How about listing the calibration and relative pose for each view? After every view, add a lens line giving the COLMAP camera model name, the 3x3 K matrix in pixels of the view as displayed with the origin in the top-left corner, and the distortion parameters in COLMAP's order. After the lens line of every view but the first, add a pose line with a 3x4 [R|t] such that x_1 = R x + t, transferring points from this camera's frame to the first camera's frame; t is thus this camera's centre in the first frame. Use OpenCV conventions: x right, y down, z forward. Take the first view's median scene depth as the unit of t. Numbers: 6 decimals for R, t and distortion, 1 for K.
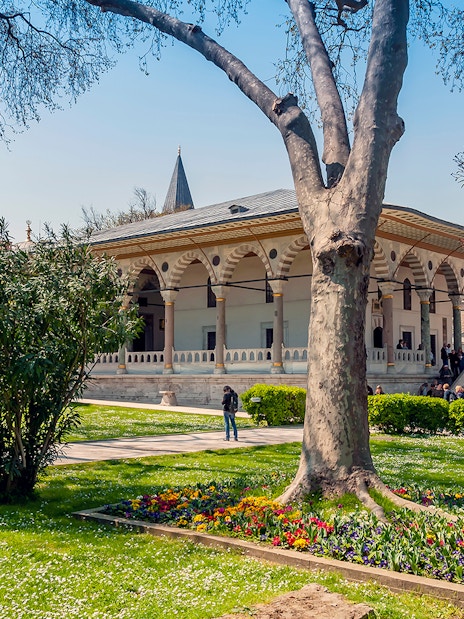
lens RADIAL K [[950.6, 0, 232.3], [0, 950.6, 308.6], [0, 0, 1]] dist [0.106358, 0.000000]
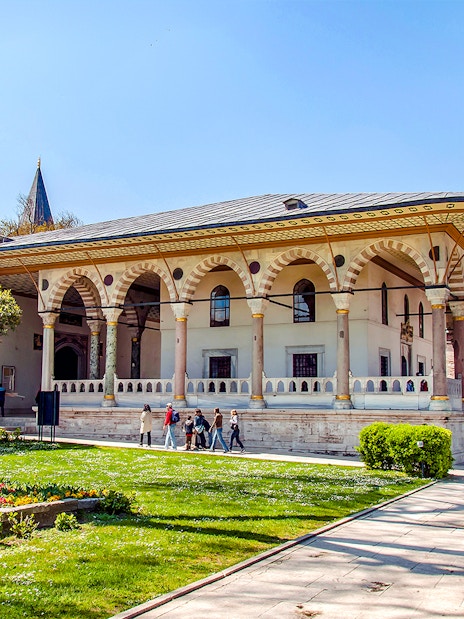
lens RADIAL K [[950.6, 0, 231.8], [0, 950.6, 311.1], [0, 0, 1]] dist [0.106358, 0.000000]
pose [[0.973349, 0.034366, 0.226741, -0.205299], [-0.027082, 0.999015, -0.035158, 0.014529], [-0.227726, 0.028081, 0.973320, 0.206102]]
